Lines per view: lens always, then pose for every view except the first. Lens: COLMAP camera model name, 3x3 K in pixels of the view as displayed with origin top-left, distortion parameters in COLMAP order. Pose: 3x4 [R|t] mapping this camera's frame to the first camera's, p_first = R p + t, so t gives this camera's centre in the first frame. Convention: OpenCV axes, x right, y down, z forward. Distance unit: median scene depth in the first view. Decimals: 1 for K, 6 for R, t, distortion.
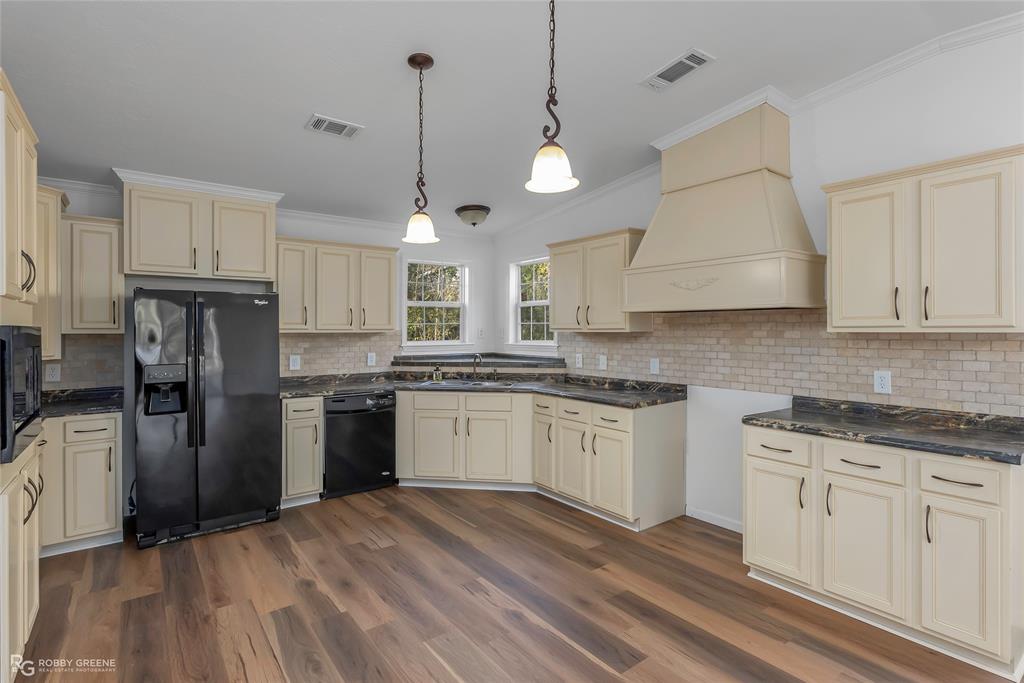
lens RADIAL K [[509.8, 0, 511.0], [0, 509.8, 336.4], [0, 0, 1]] dist [-0.006466, 0.000453]
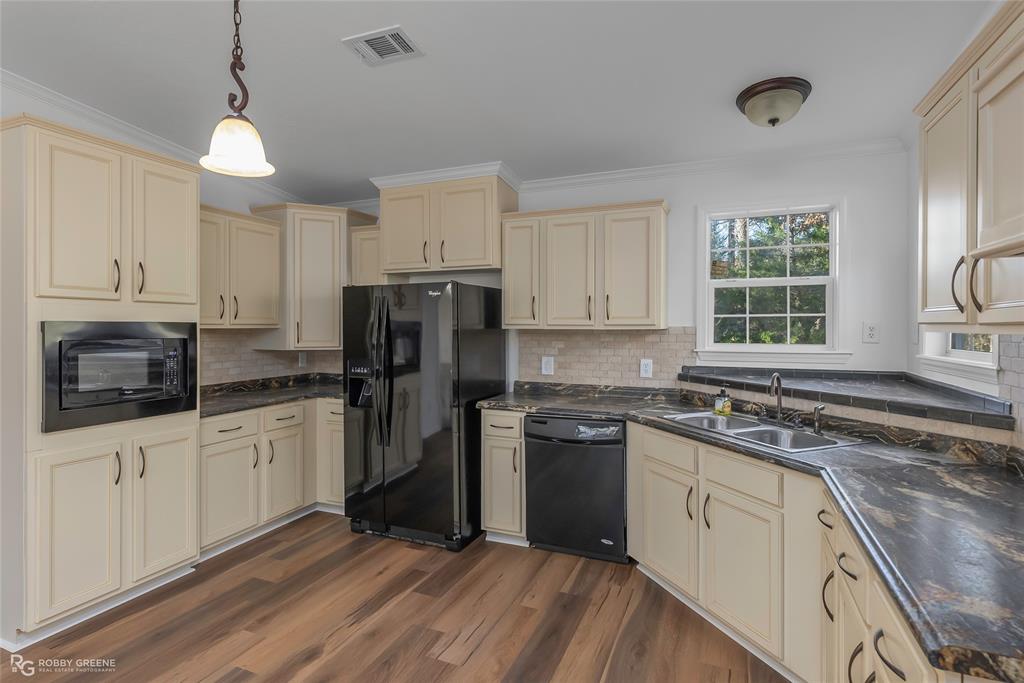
lens RADIAL K [[509.8, 0, 512.3], [0, 509.8, 332.7], [0, 0, 1]] dist [-0.006466, 0.000453]
pose [[0.501917, 0.013527, -0.864810, 0.264039], [-0.012798, 0.999884, 0.008212, -0.007665], [0.864821, 0.006946, 0.502032, 0.561436]]
